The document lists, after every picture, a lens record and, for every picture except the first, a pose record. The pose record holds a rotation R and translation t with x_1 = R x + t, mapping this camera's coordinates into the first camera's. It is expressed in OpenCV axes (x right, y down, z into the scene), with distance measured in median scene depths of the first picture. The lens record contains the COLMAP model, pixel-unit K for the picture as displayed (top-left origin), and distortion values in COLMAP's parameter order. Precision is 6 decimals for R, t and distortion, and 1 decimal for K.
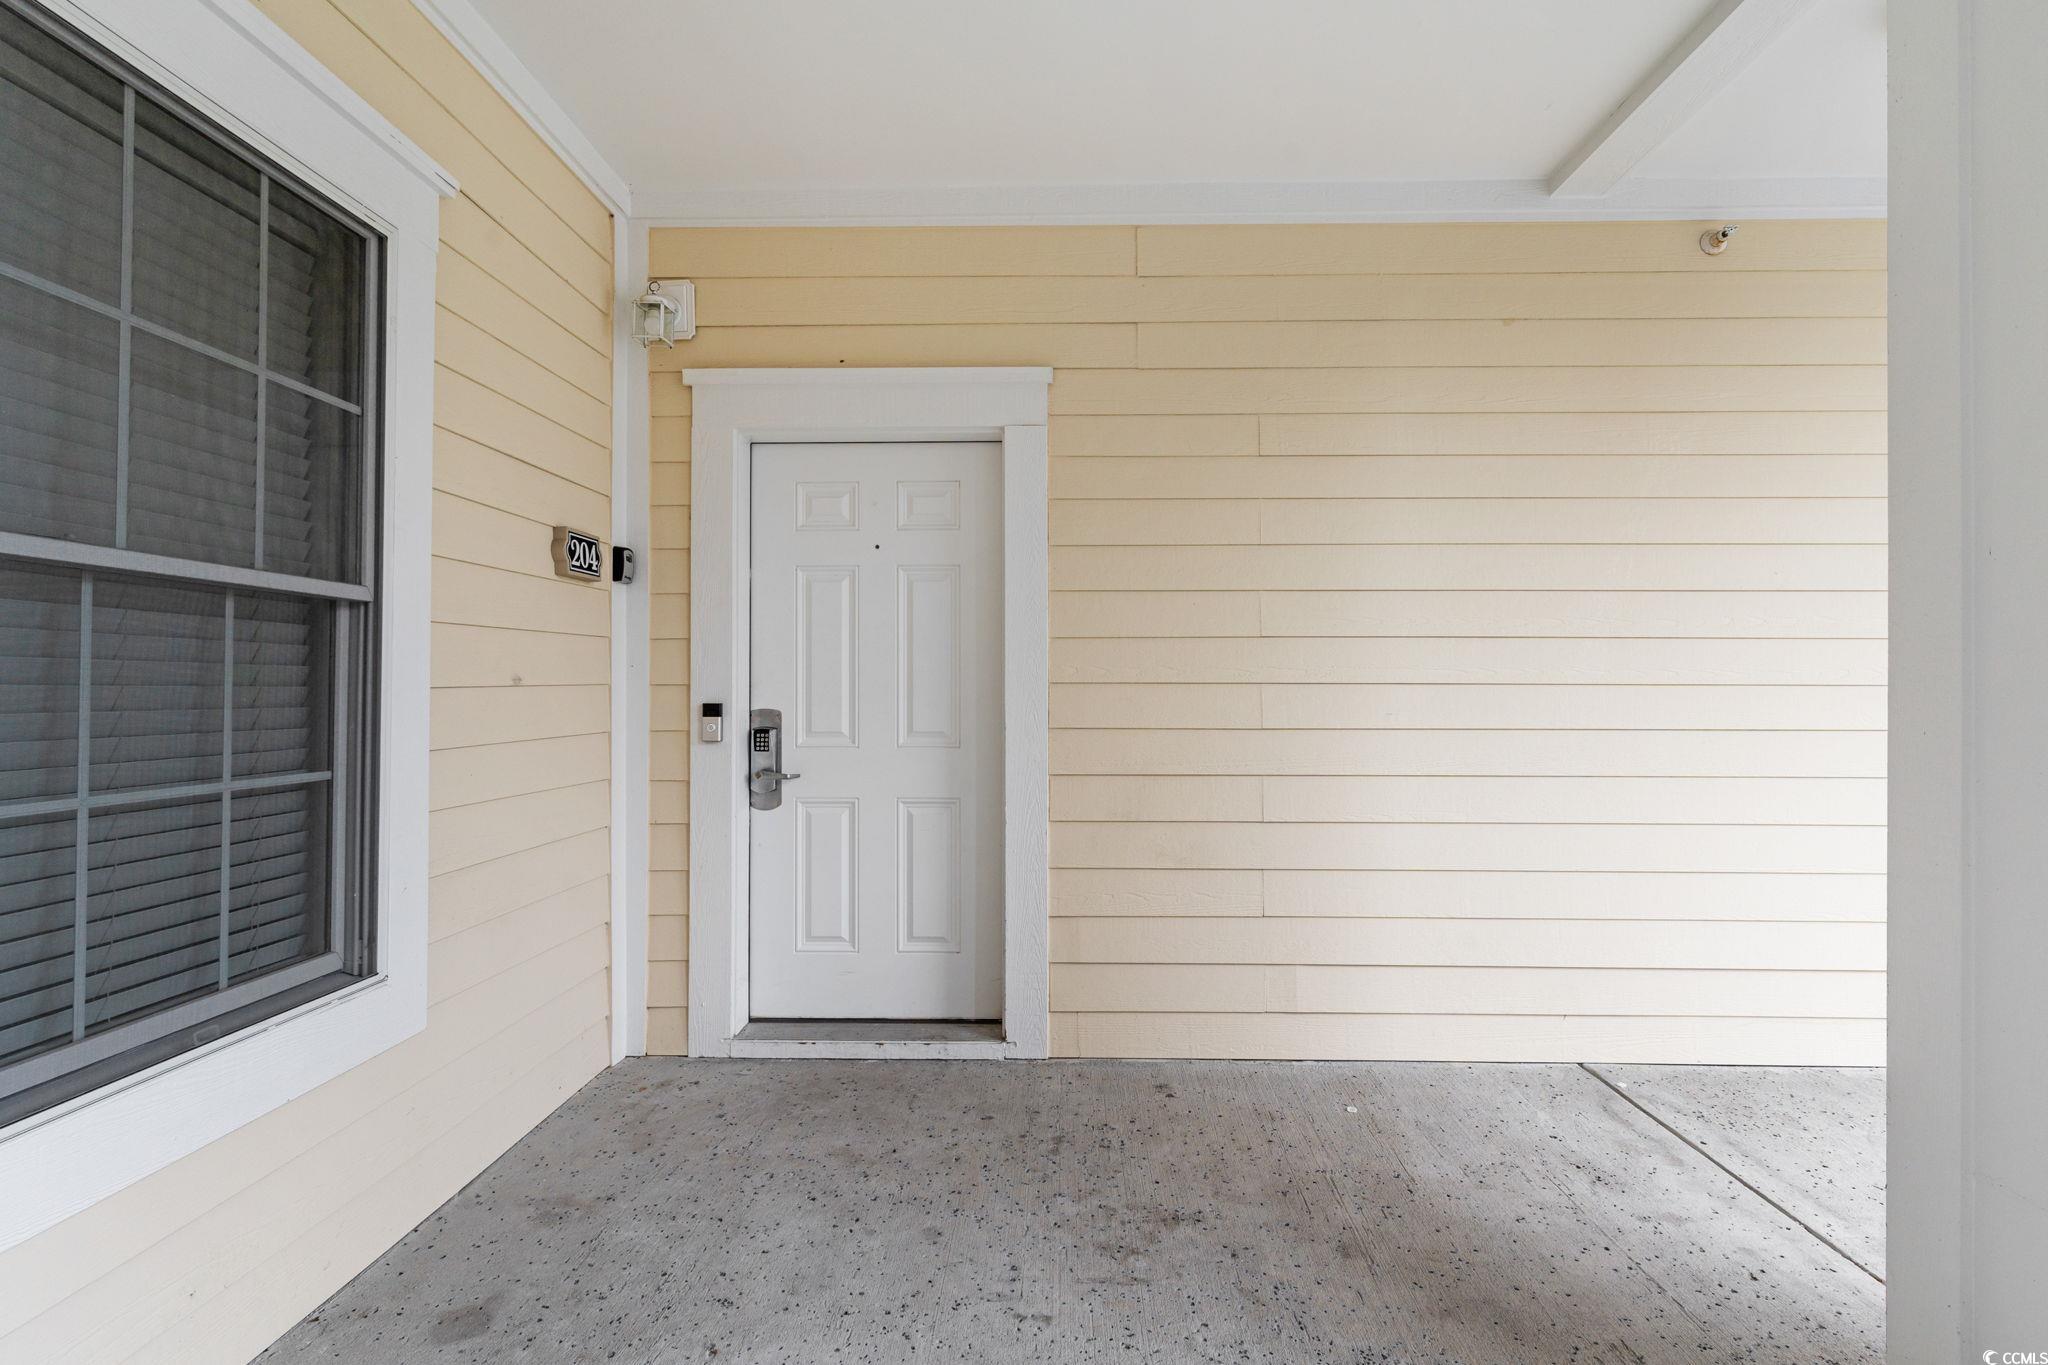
lens RADIAL K [[992.0, 0, 1025.2], [0, 992.0, 675.1], [0, 0, 1]] dist [0.002652, 0.000838]
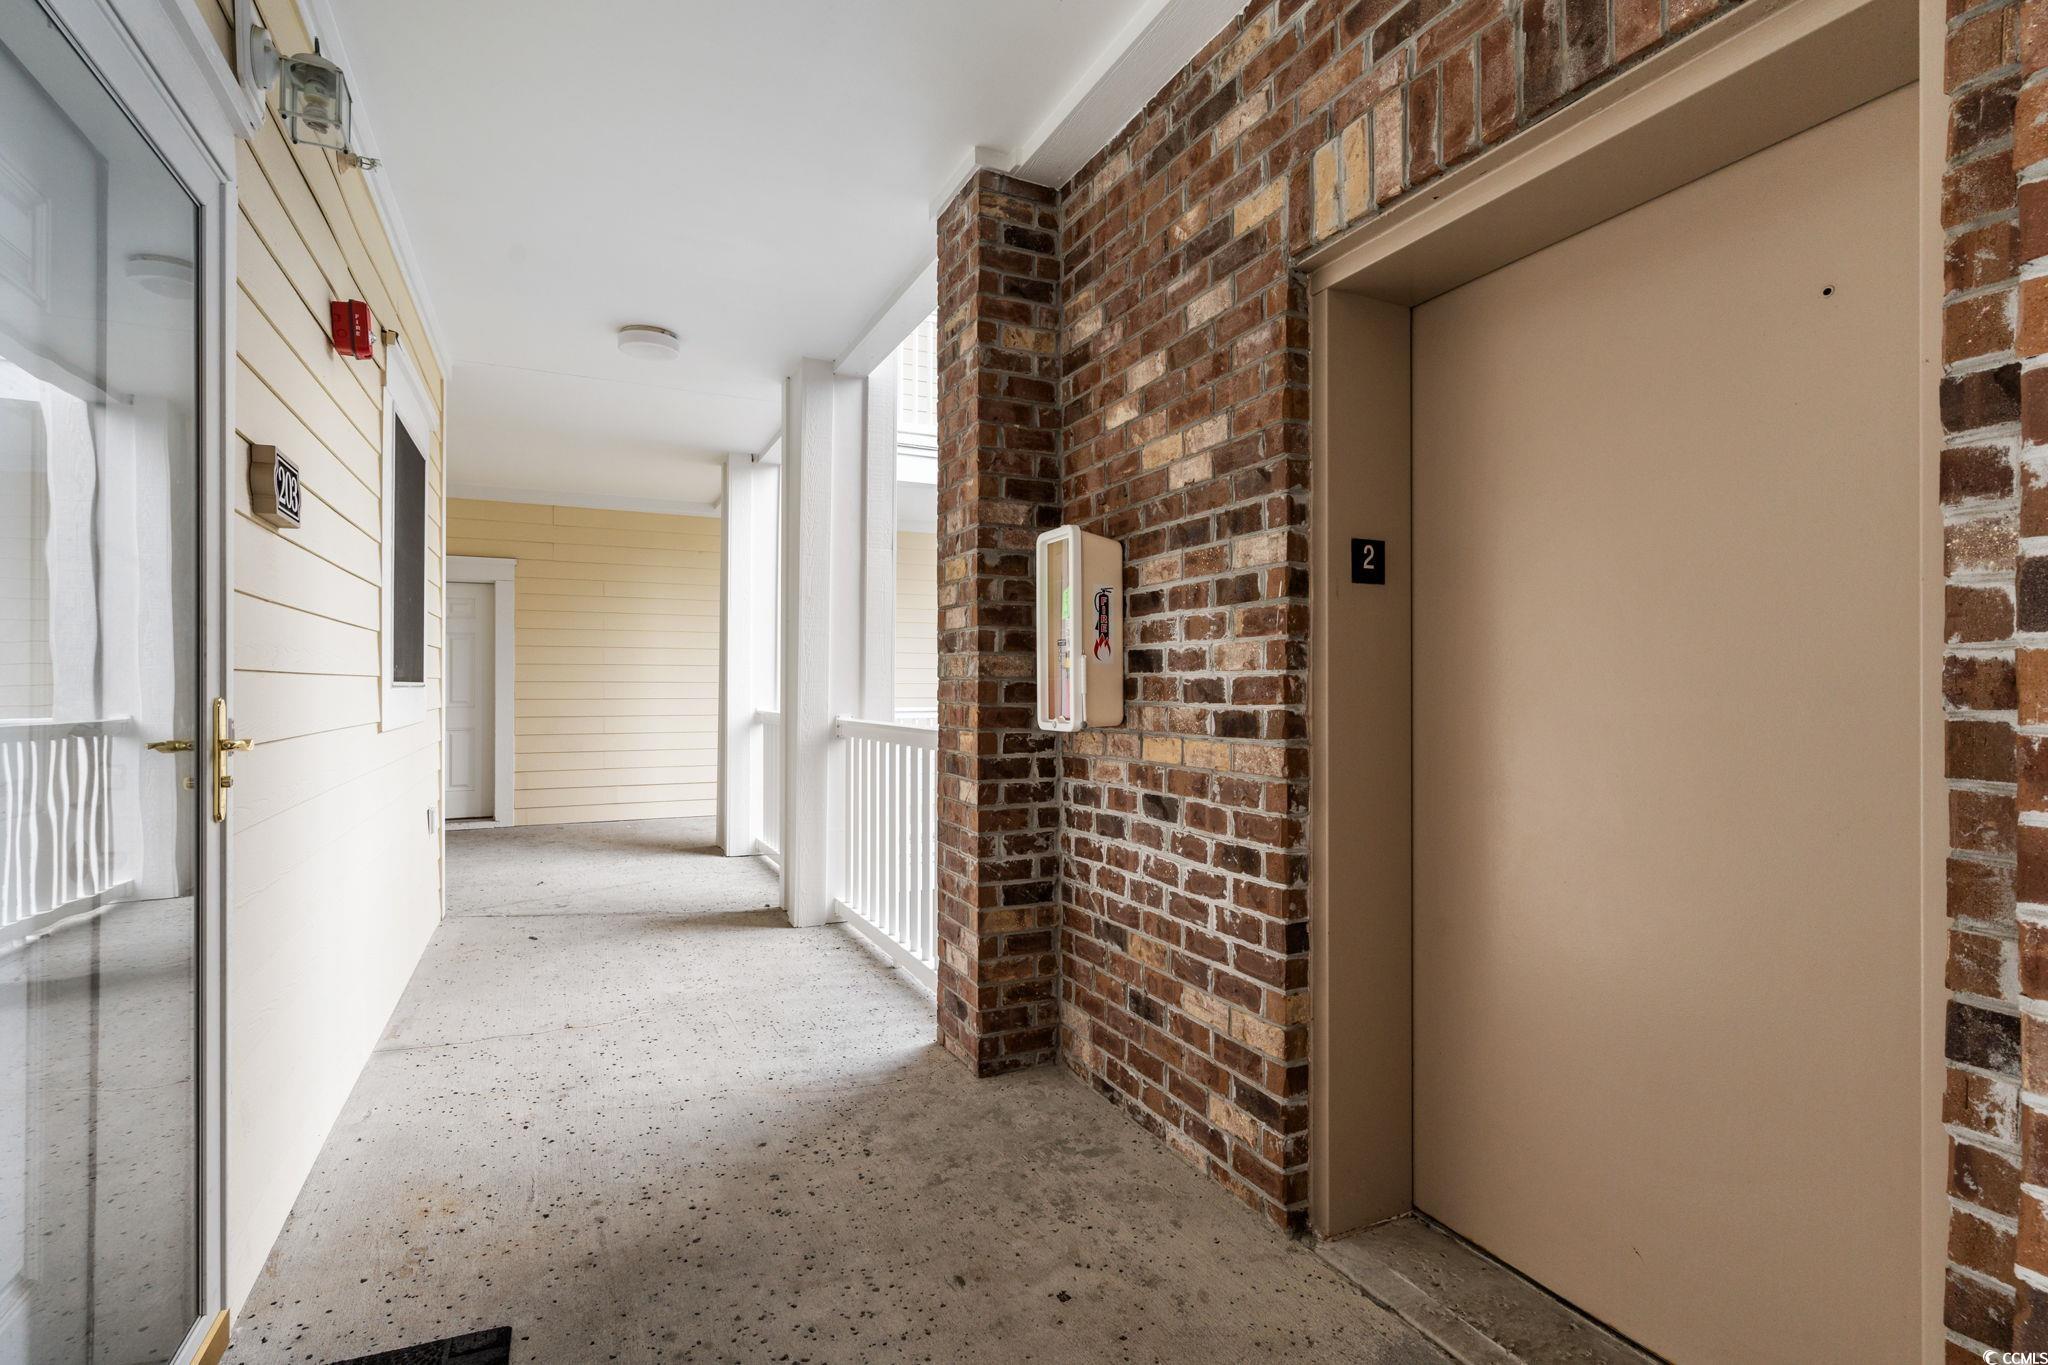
lens RADIAL K [[992.0, 0, 1033.5], [0, 992.0, 682.7], [0, 0, 1]] dist [0.002652, 0.000838]
pose [[0.890436, 0.004825, 0.455084, 0.051200], [-0.011934, 0.999847, 0.012751, -0.038779], [-0.454953, -0.016785, 0.890357, -1.952925]]
